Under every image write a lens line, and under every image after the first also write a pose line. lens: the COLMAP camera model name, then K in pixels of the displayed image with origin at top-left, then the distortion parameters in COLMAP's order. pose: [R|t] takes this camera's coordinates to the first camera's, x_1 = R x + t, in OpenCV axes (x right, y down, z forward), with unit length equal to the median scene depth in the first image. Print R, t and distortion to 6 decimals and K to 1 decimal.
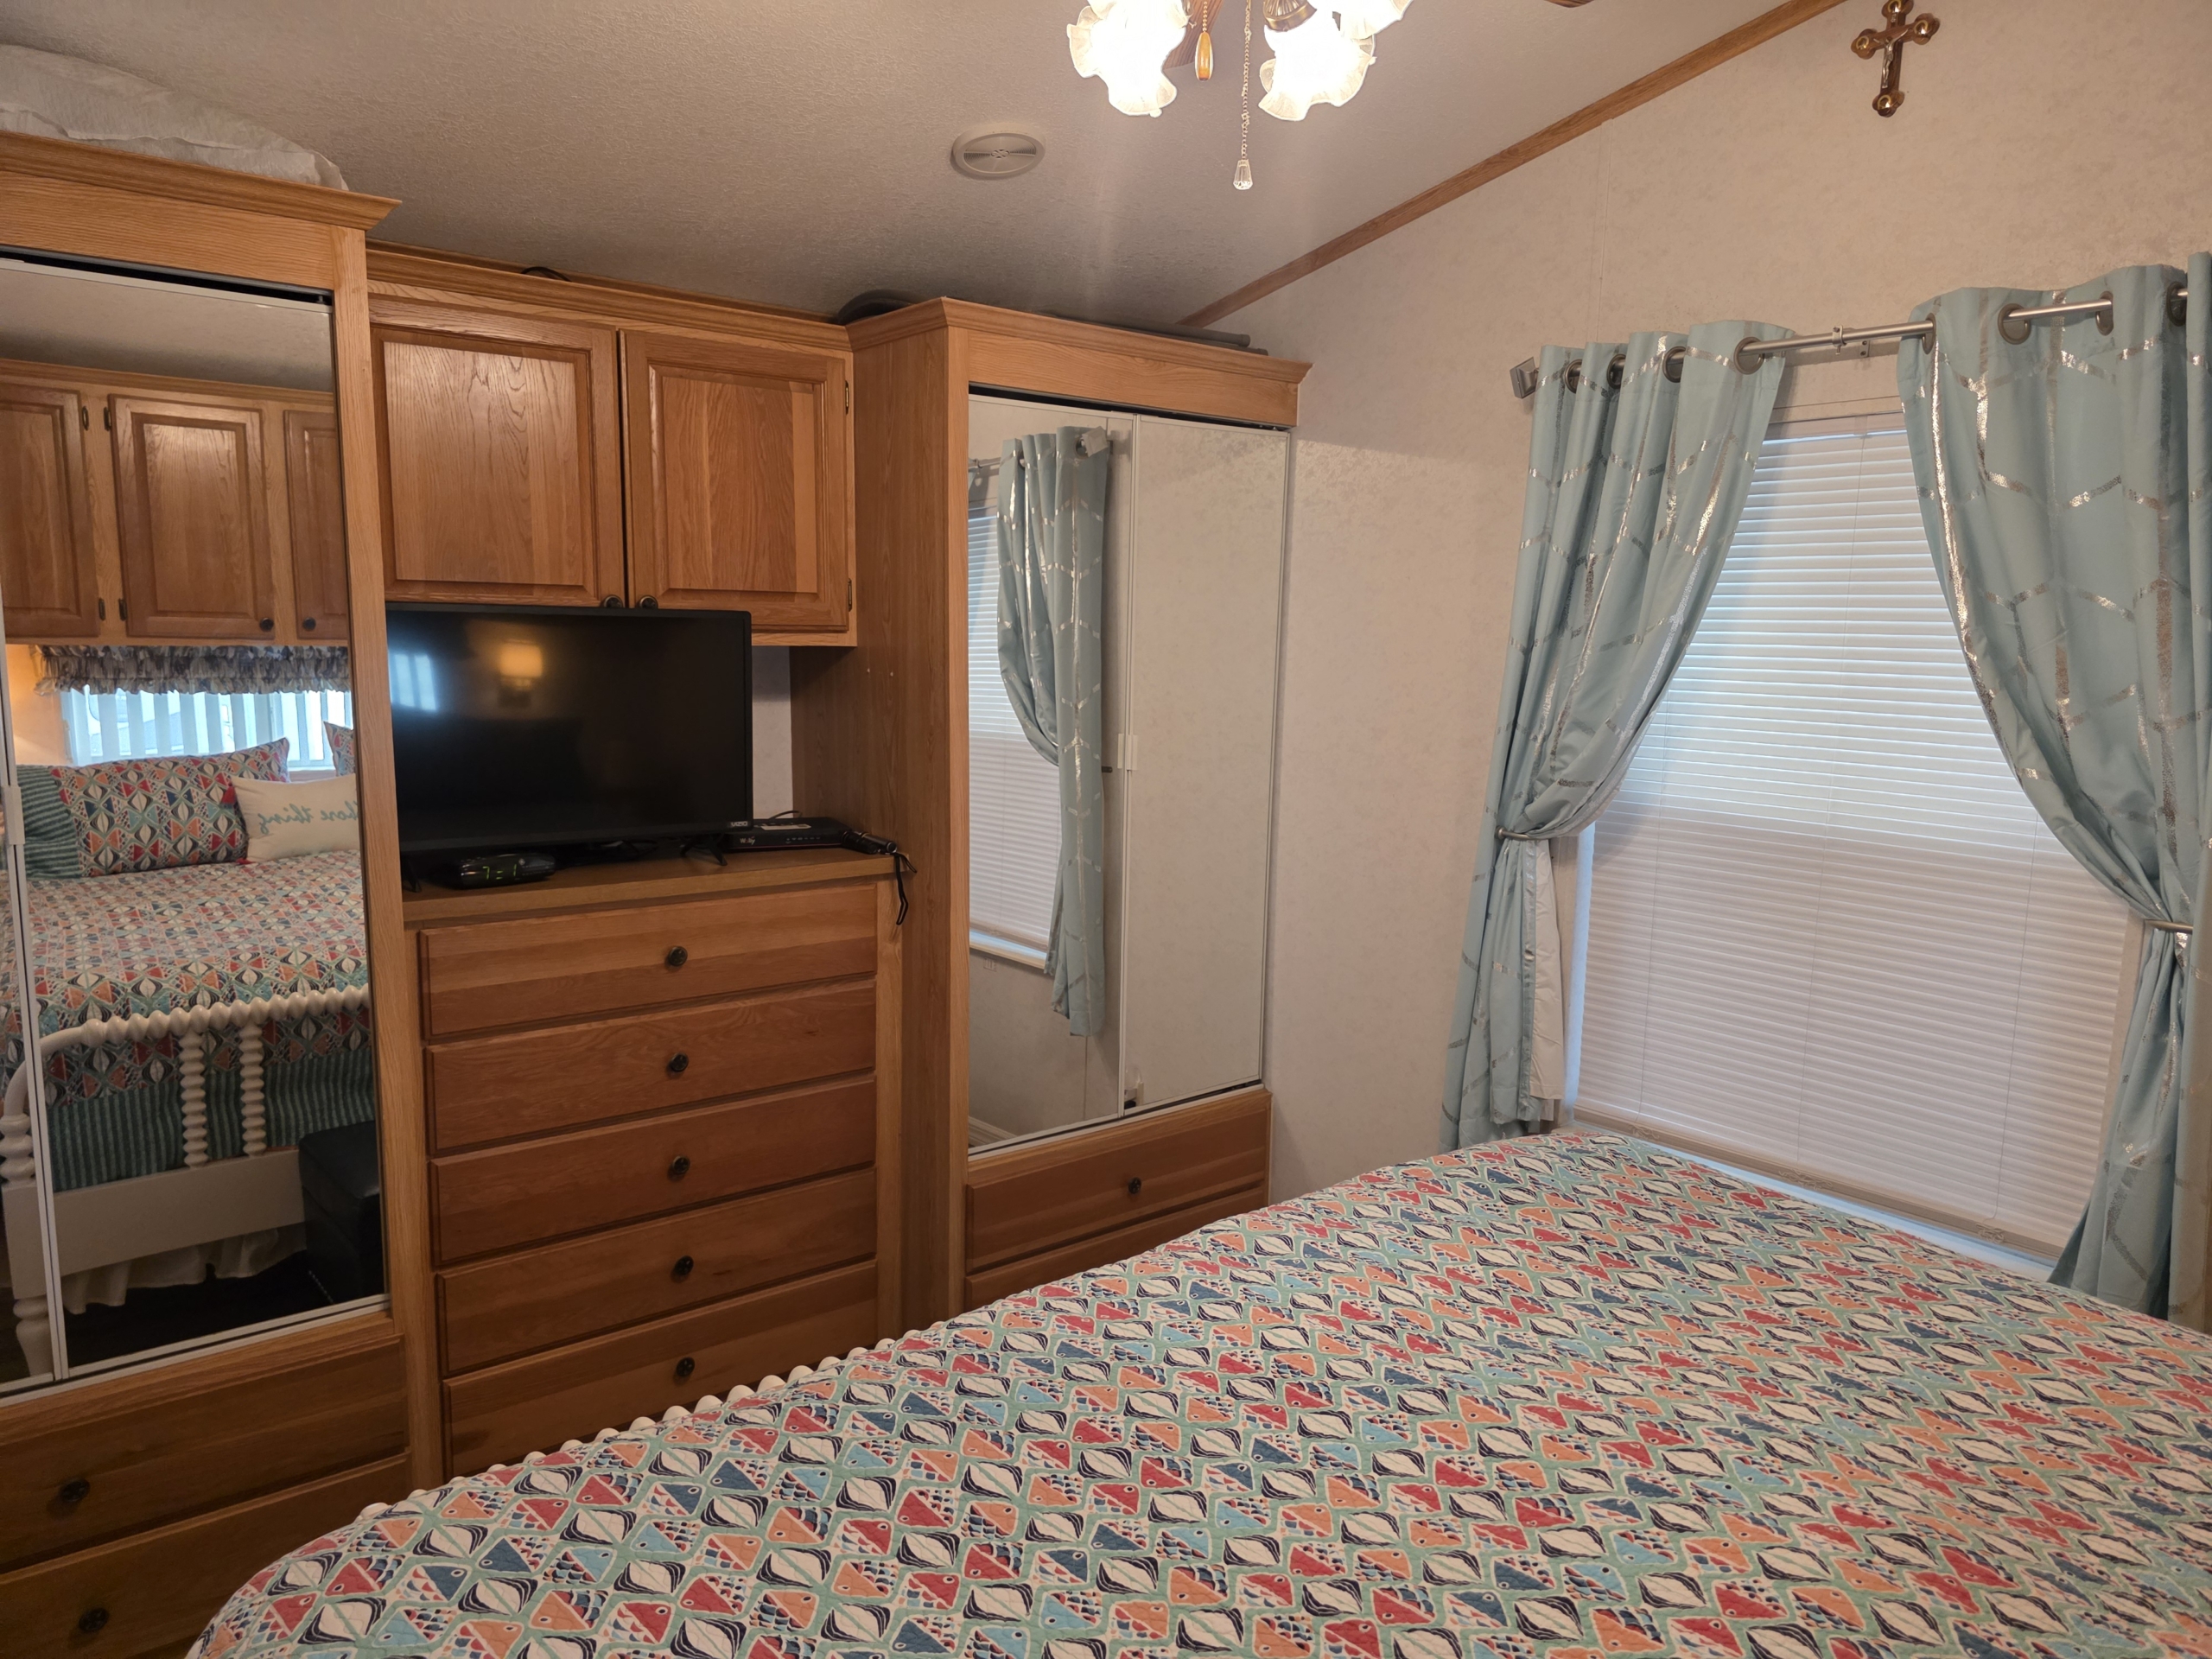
lens RADIAL K [[1482.2, 0, 1105.8], [0, 1482.2, 824.7], [0, 0, 1]] dist [0.053138, -0.048545]
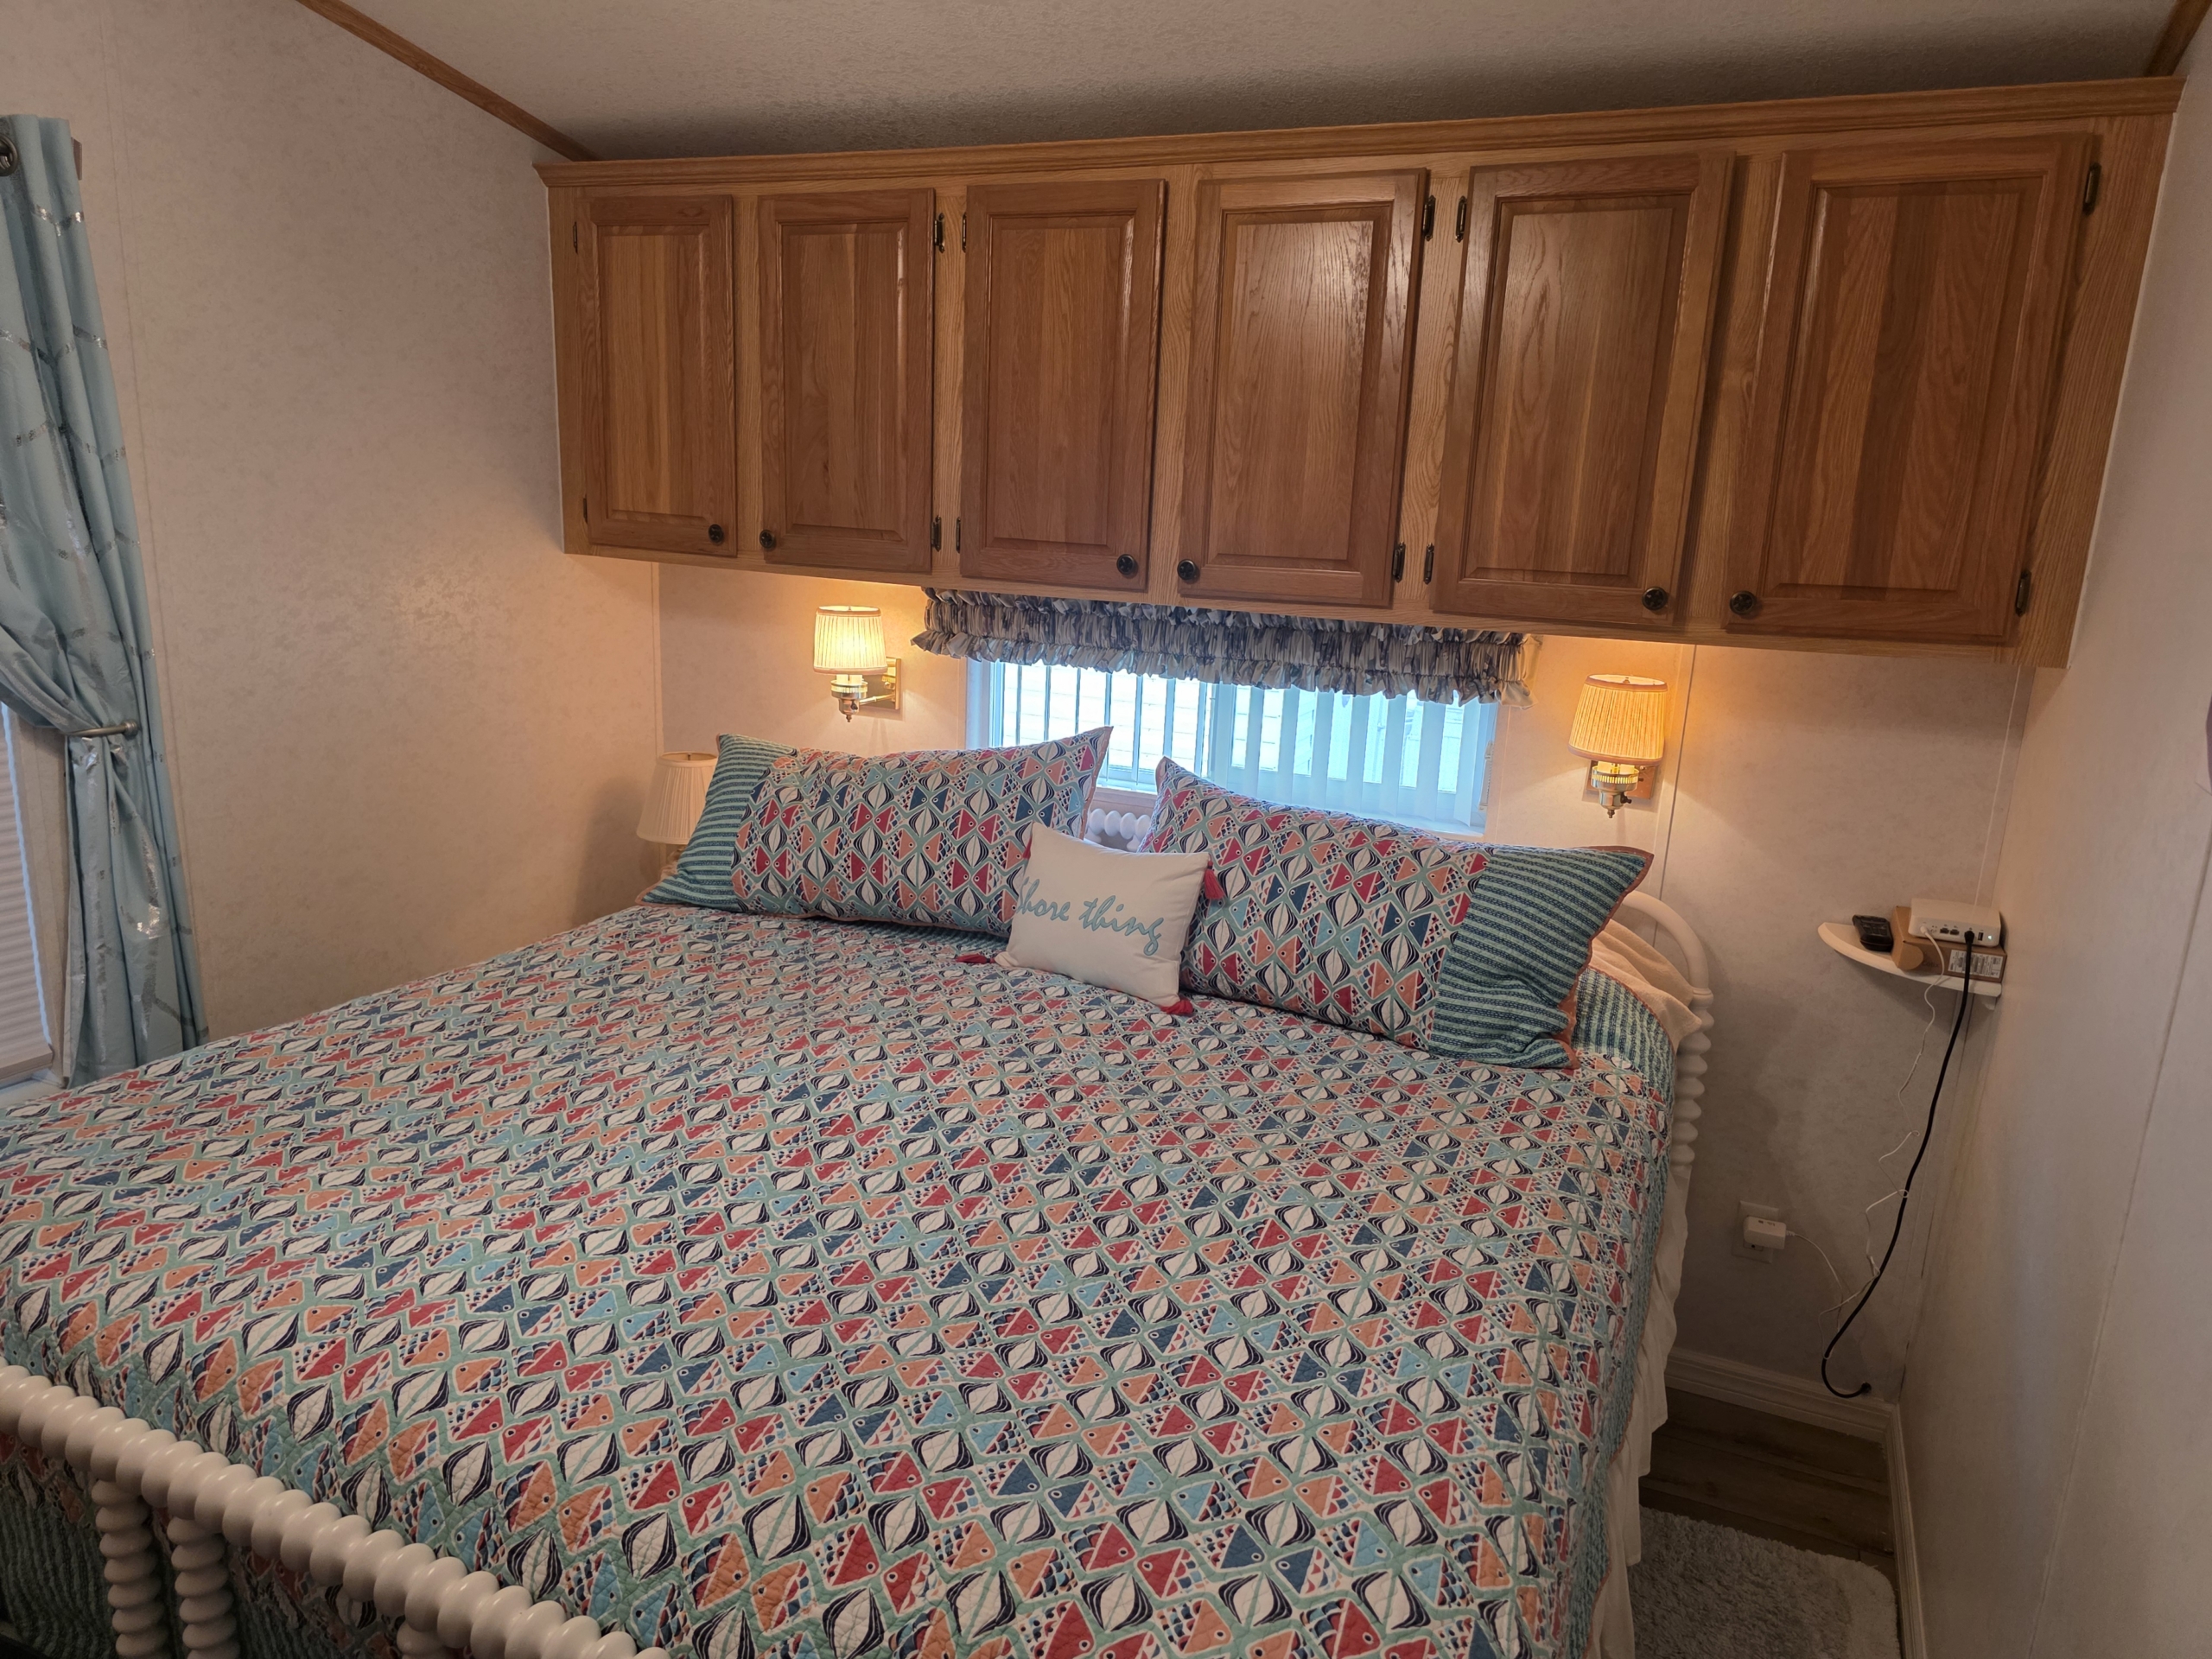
lens RADIAL K [[1482.2, 0, 1106.5], [0, 1482.2, 829.8], [0, 0, 1]] dist [0.053138, -0.048545]
pose [[-0.448463, -0.238273, 0.861457, -0.711486], [0.068423, 0.951832, 0.298890, -0.168161], [-0.891179, 0.192984, -0.410558, 0.906379]]
